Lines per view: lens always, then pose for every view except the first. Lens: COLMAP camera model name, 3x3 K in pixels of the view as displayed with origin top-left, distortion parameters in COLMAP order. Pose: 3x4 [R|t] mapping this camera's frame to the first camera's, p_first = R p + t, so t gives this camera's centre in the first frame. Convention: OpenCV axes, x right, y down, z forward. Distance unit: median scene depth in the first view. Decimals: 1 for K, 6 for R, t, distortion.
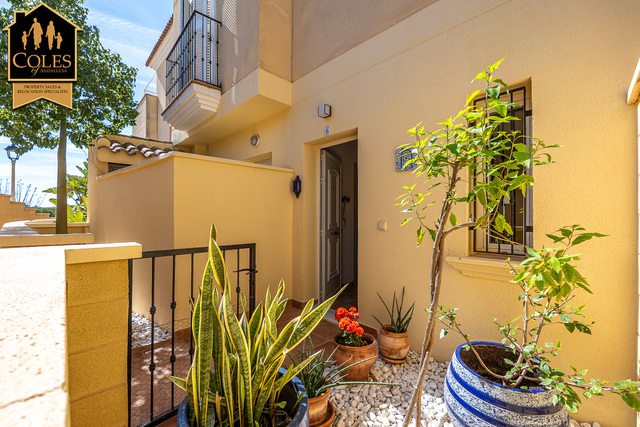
lens RADIAL K [[272.5, 0, 320.3], [0, 272.5, 214.8], [0, 0, 1]] dist [-0.009343, -0.000070]
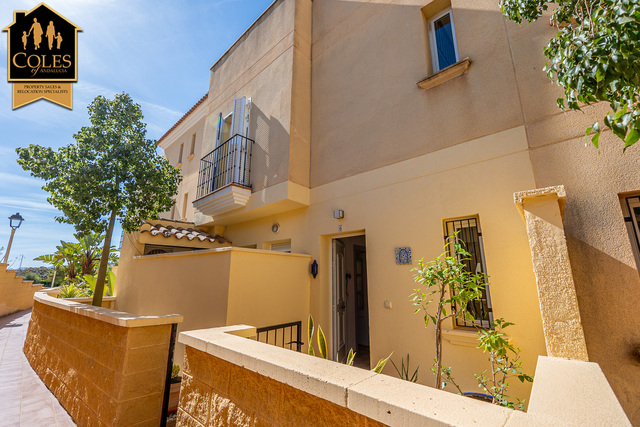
lens RADIAL K [[272.5, 0, 319.6], [0, 272.5, 213.3], [0, 0, 1]] dist [-0.009343, -0.000070]
pose [[0.997339, 0.016870, 0.070924, -0.153386], [-0.000063, 0.973056, -0.230571, -0.064327], [-0.072902, 0.229953, 0.970467, -0.271811]]
